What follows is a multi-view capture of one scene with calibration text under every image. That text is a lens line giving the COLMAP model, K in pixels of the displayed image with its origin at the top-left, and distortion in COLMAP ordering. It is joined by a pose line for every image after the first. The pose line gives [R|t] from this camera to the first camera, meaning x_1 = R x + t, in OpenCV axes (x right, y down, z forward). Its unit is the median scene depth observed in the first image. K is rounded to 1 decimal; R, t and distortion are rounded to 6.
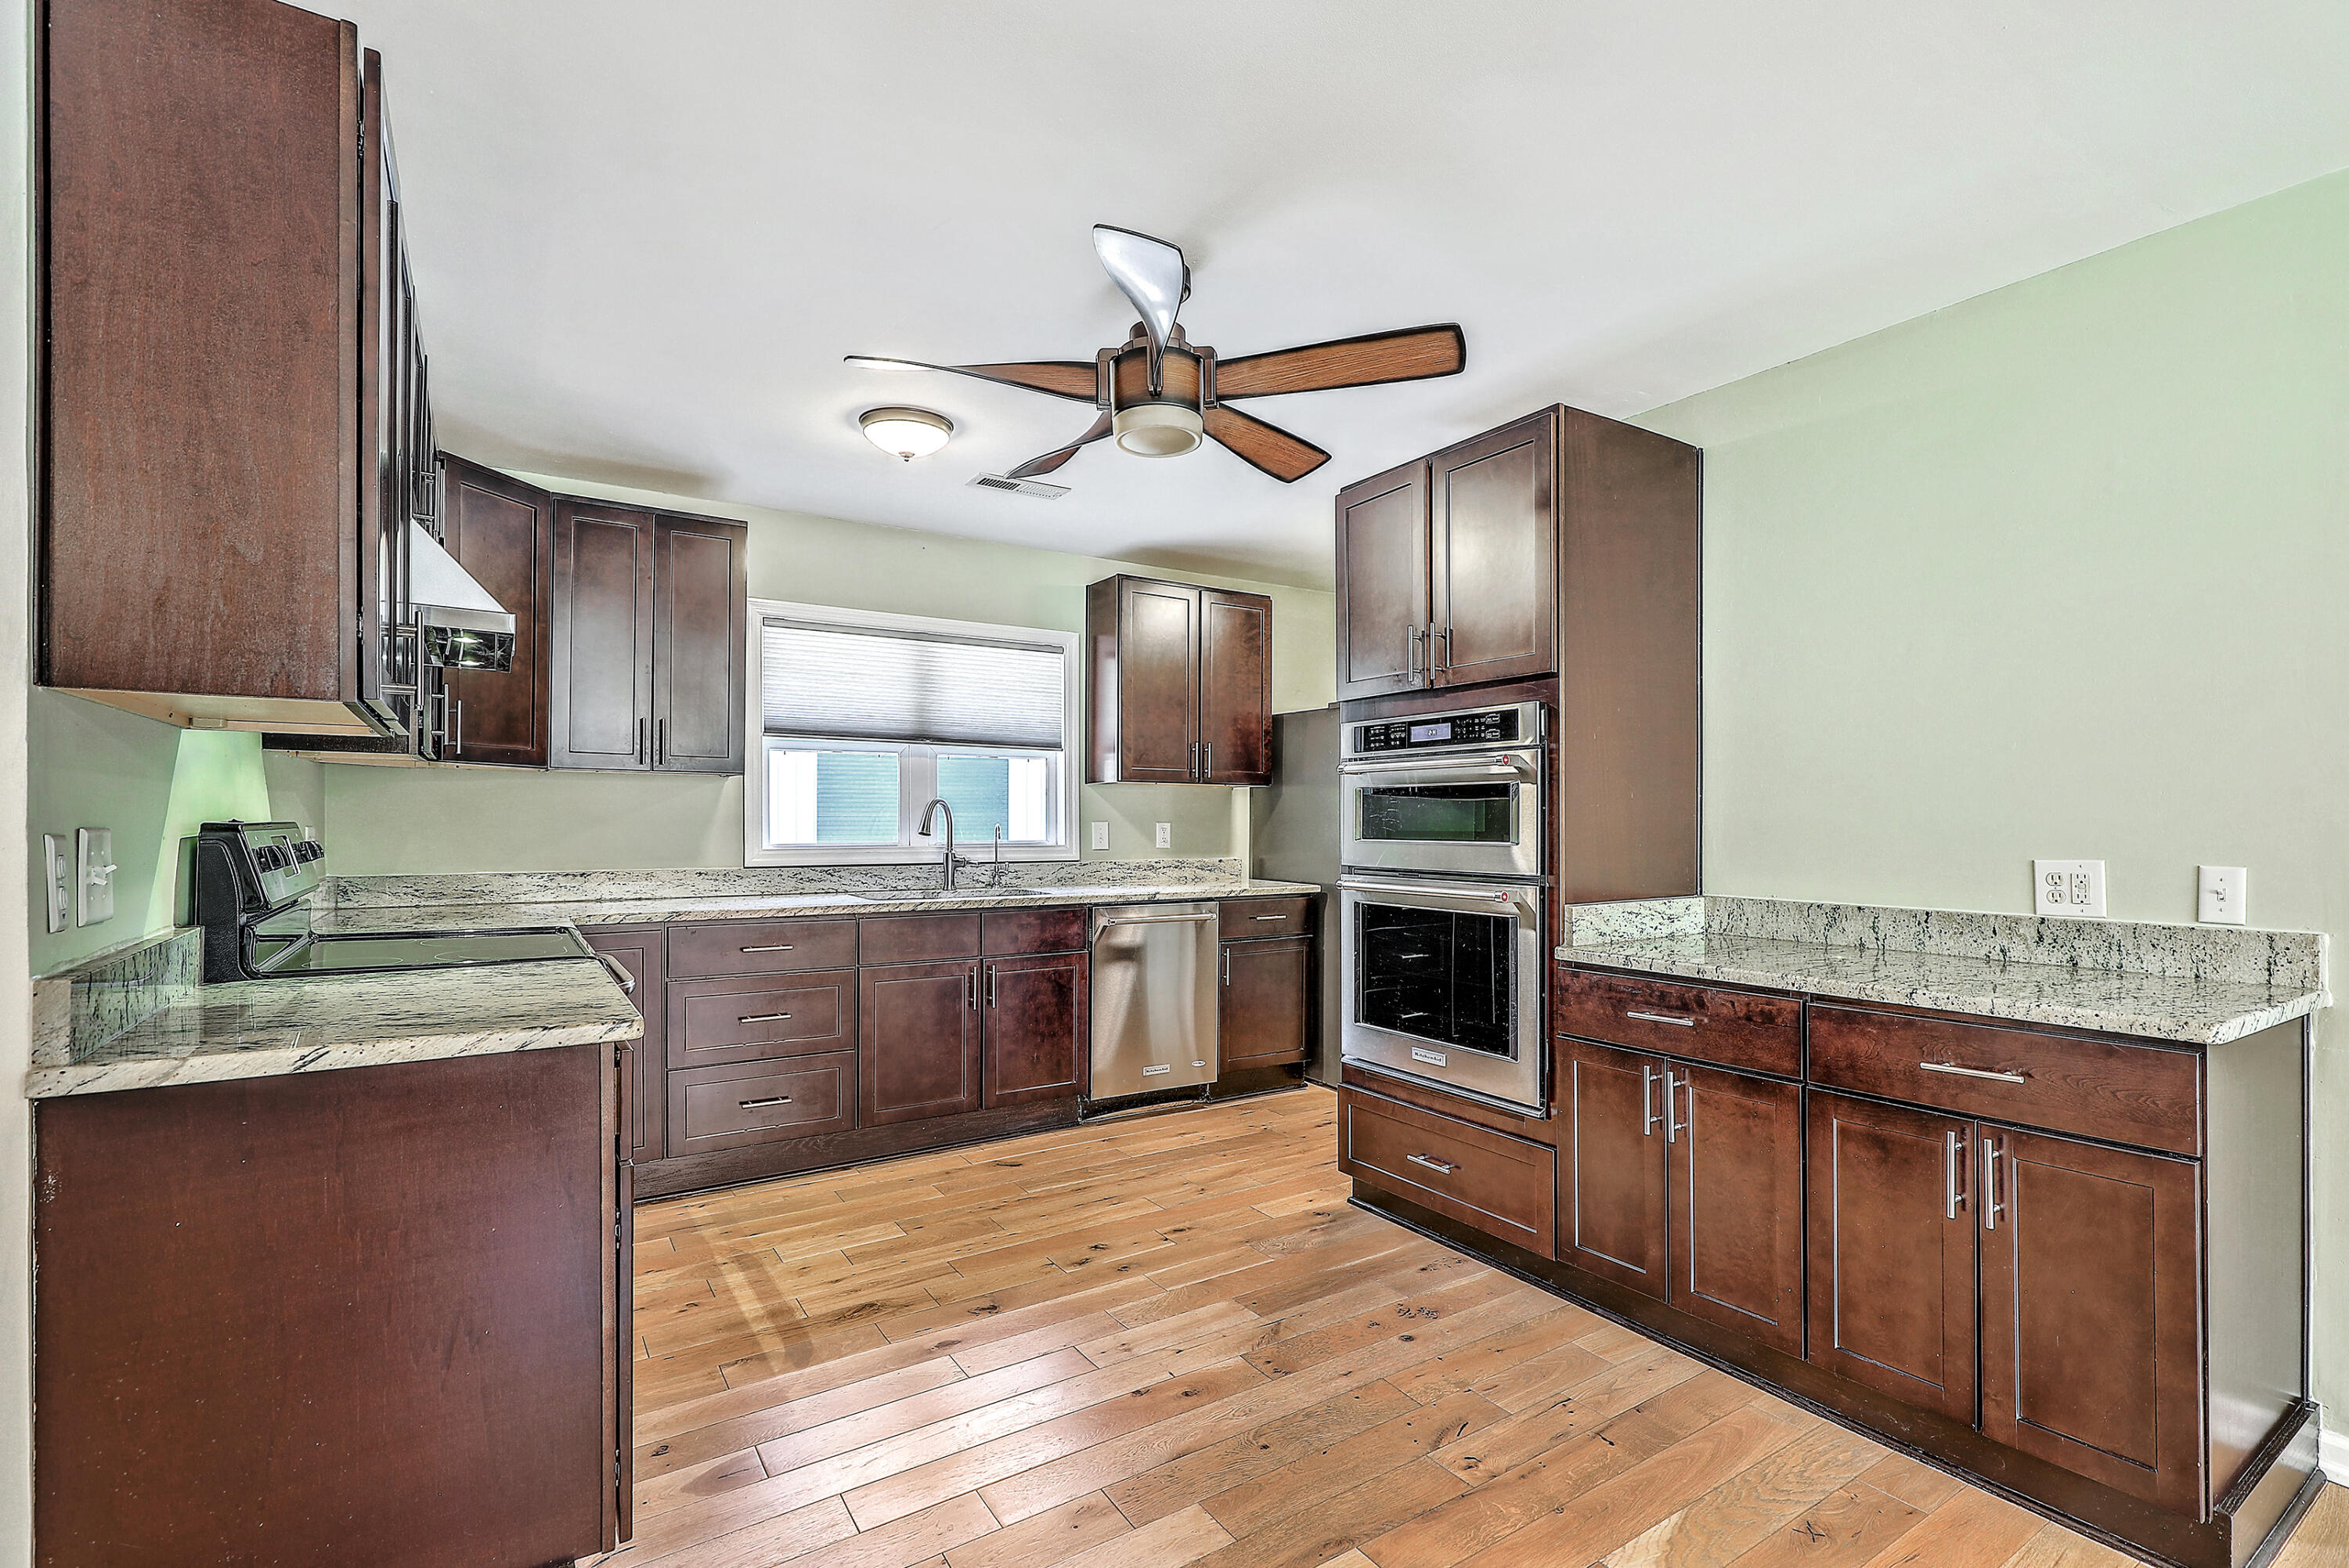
lens RADIAL K [[1049.5, 0, 1208.0], [0, 1049.5, 820.8], [0, 0, 1]] dist [0.000426, -0.000474]
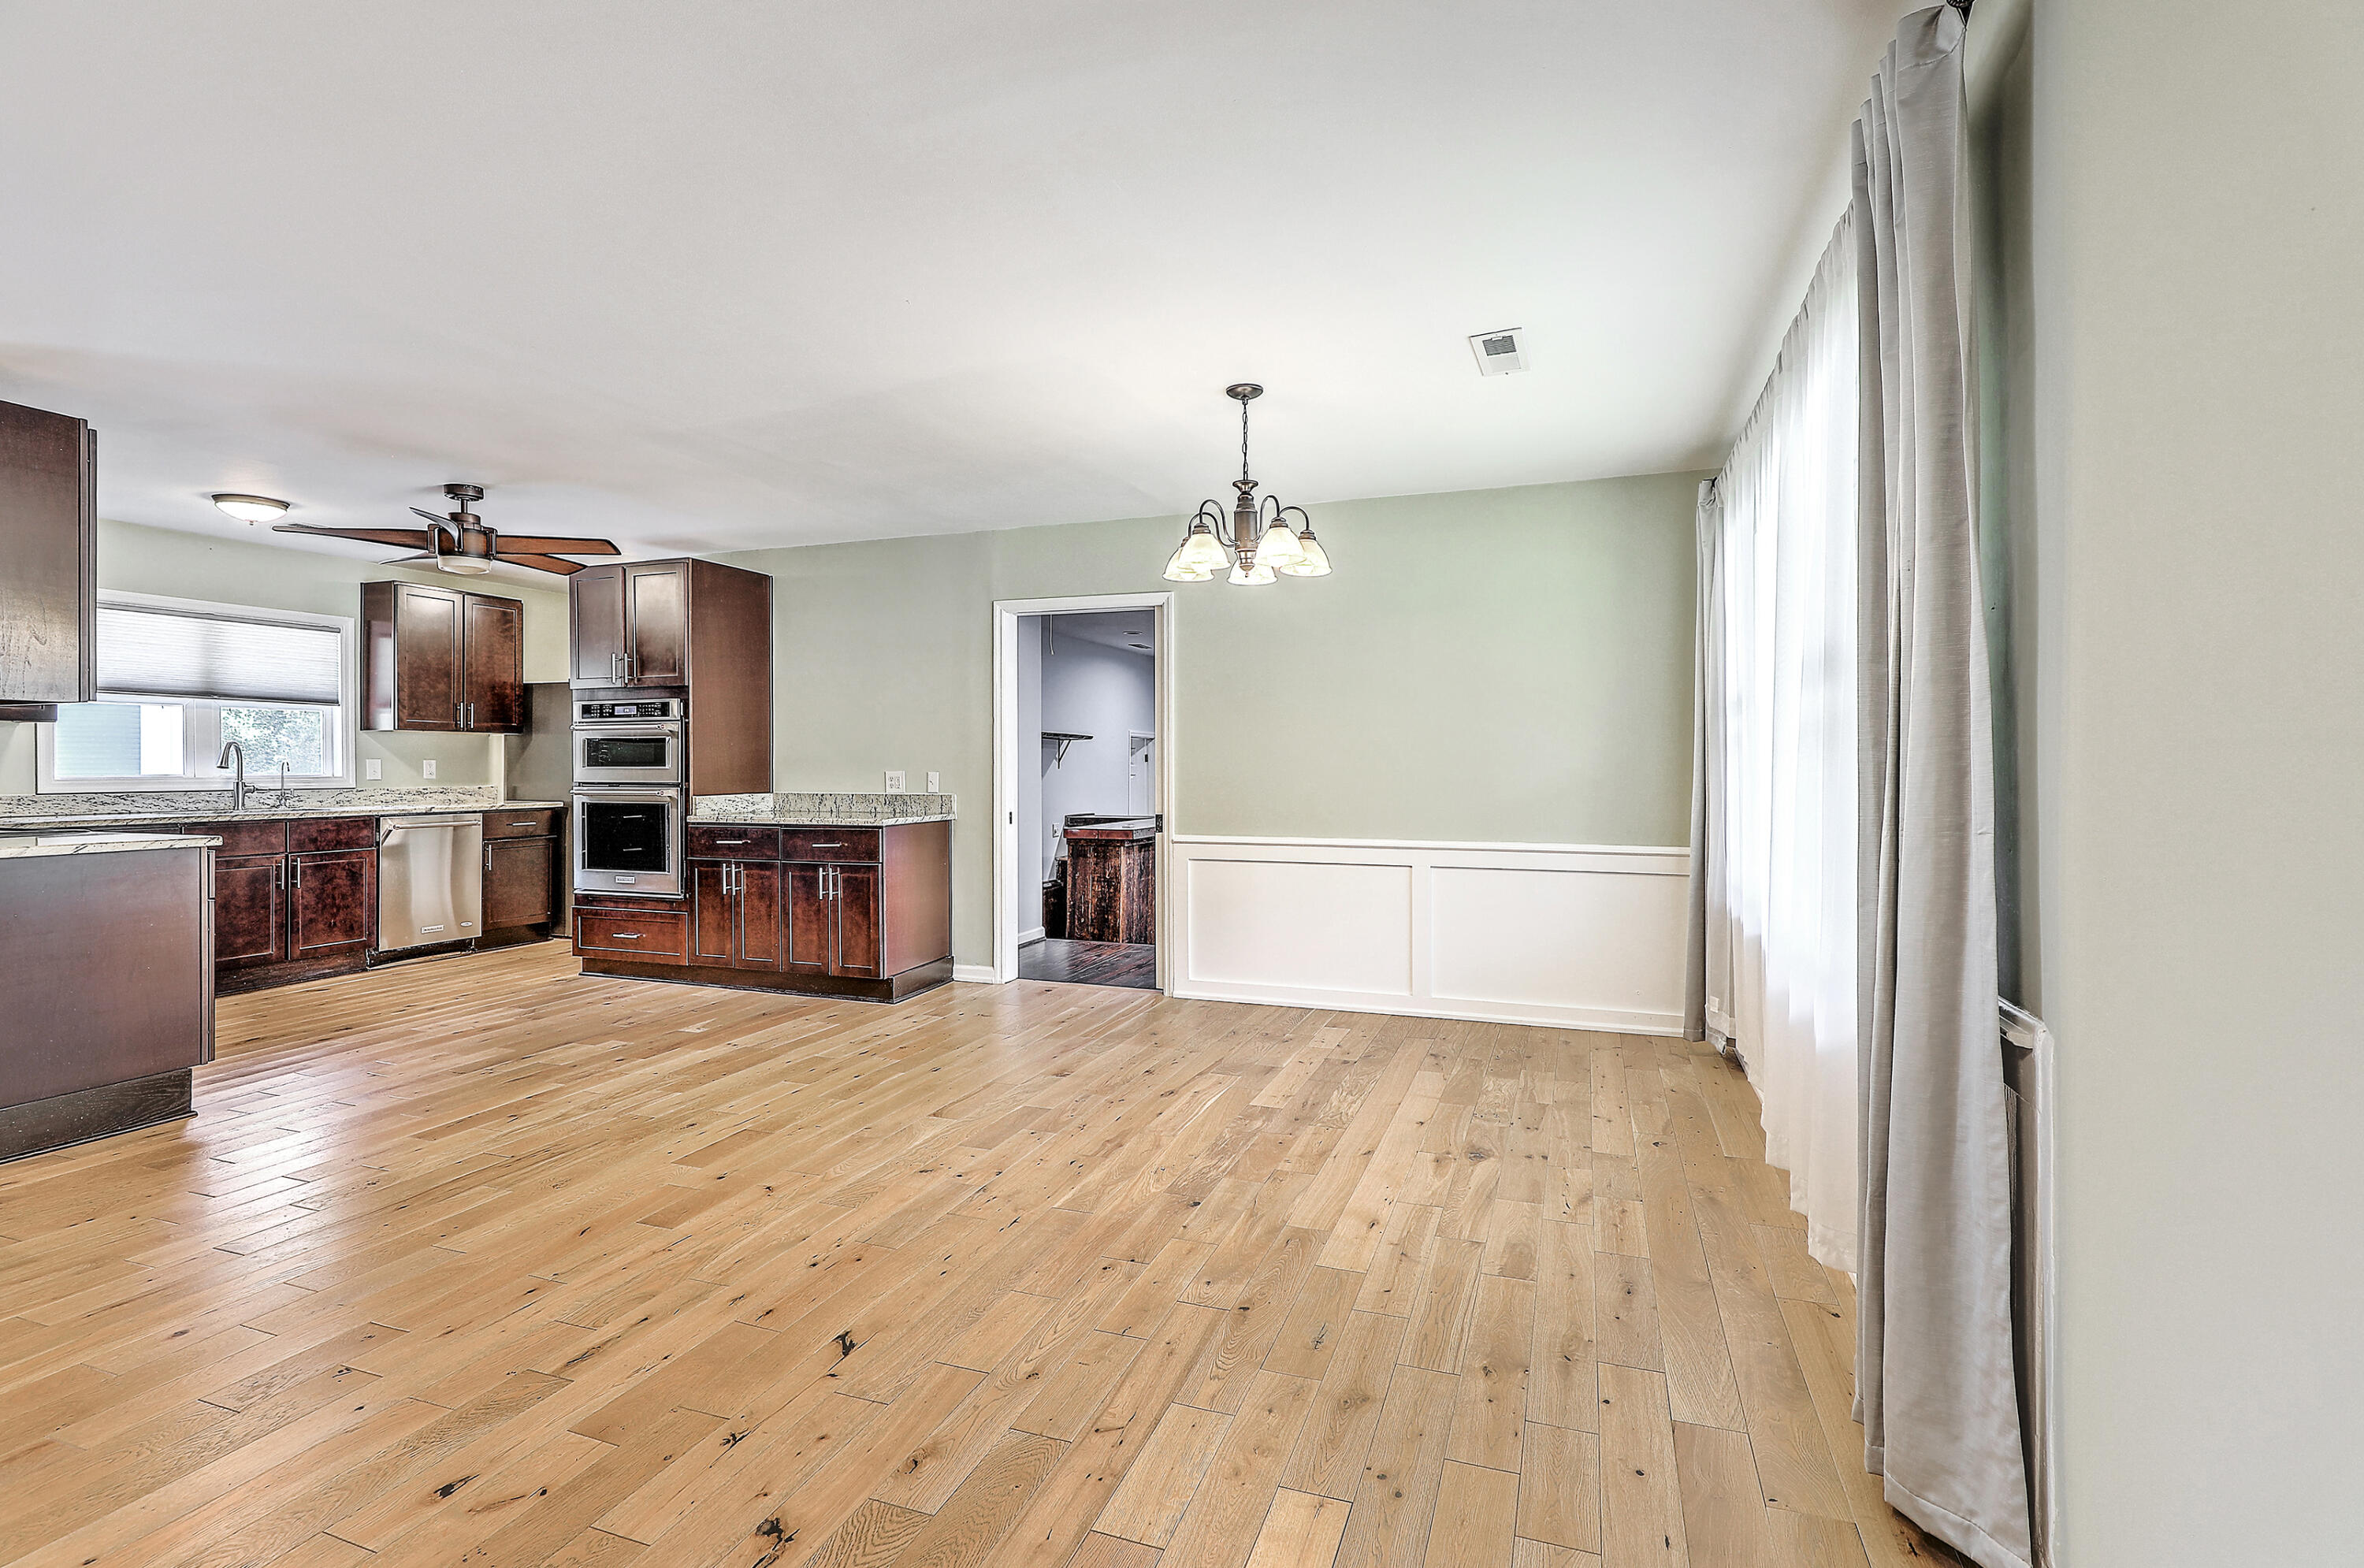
lens RADIAL K [[1074.5, 0, 1180.4], [0, 1074.5, 763.3], [0, 0, 1]] dist [0.003175, 0.000185]
pose [[0.813605, -0.002366, 0.581413, -0.090081], [0.002967, 0.999996, -0.000082, 0.013263], [-0.581410, 0.001792, 0.813609, -1.014437]]
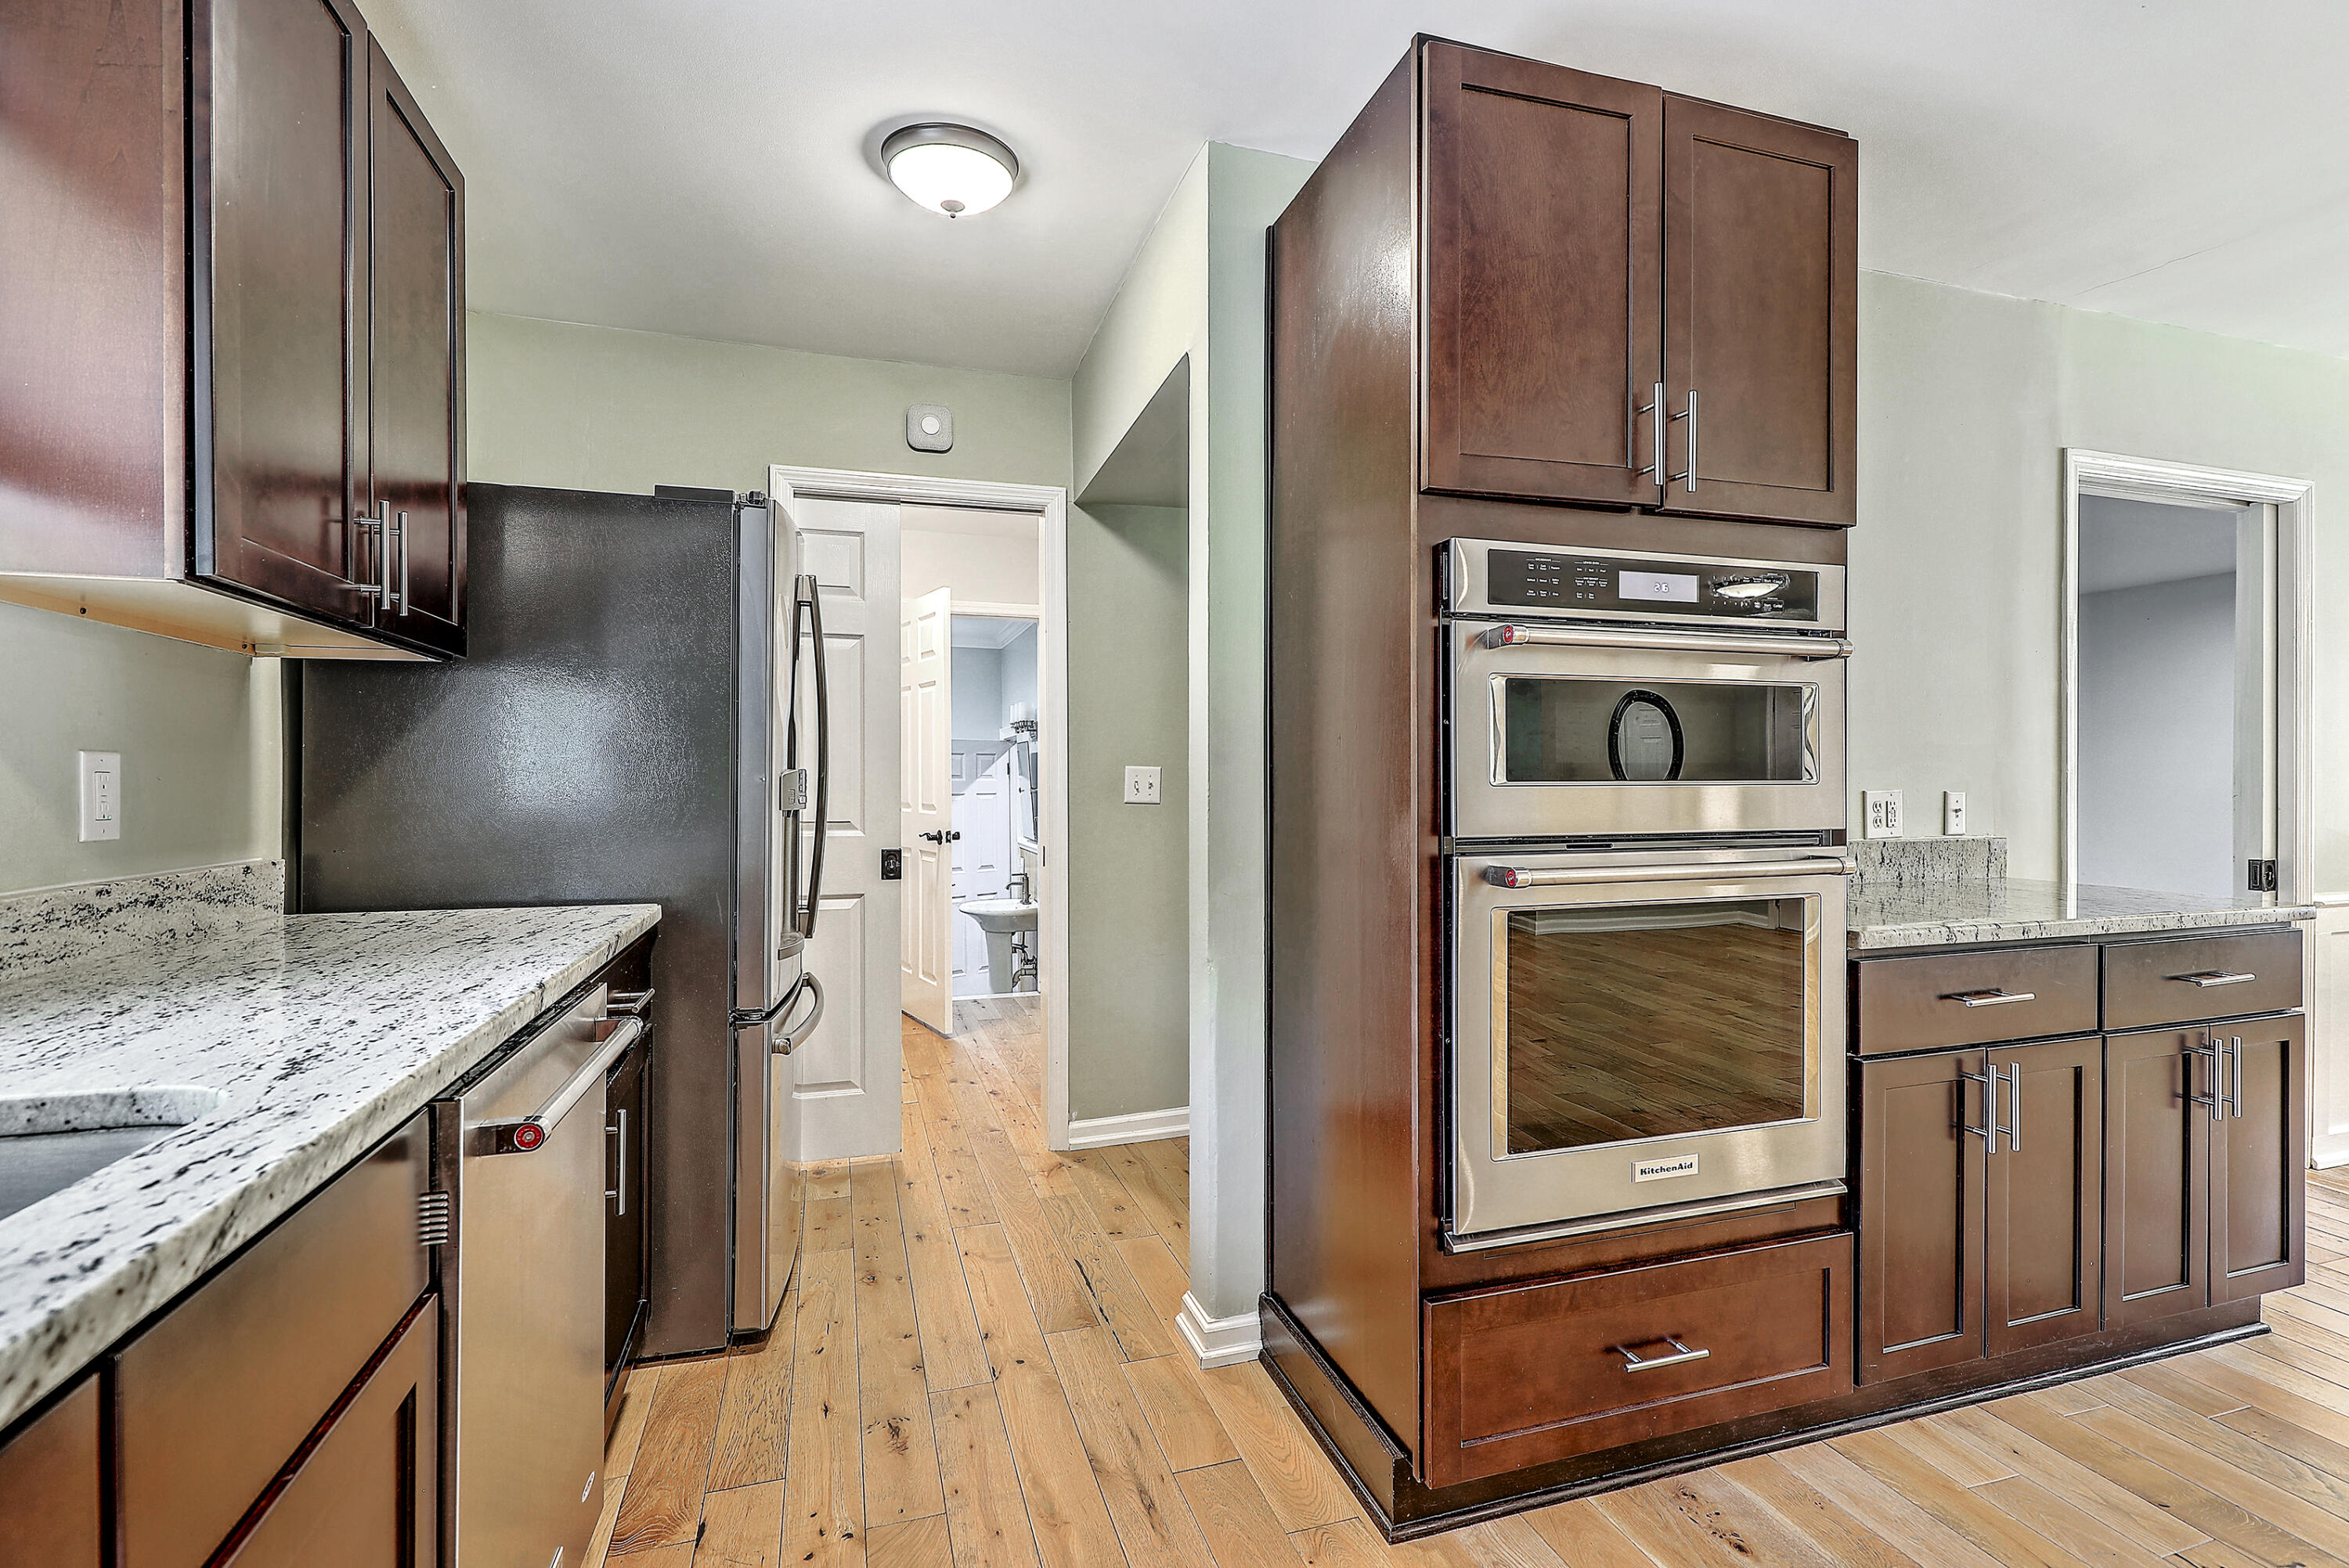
lens RADIAL K [[1082.2, 0, 1181.3], [0, 1082.2, 785.0], [0, 0, 1]] dist [0.000616, -0.000045]
pose [[0.286617, -0.007547, 0.958015, -0.354355], [0.003302, 0.999971, 0.006889, 0.014031], [-0.958039, 0.001189, 0.286634, 0.923835]]
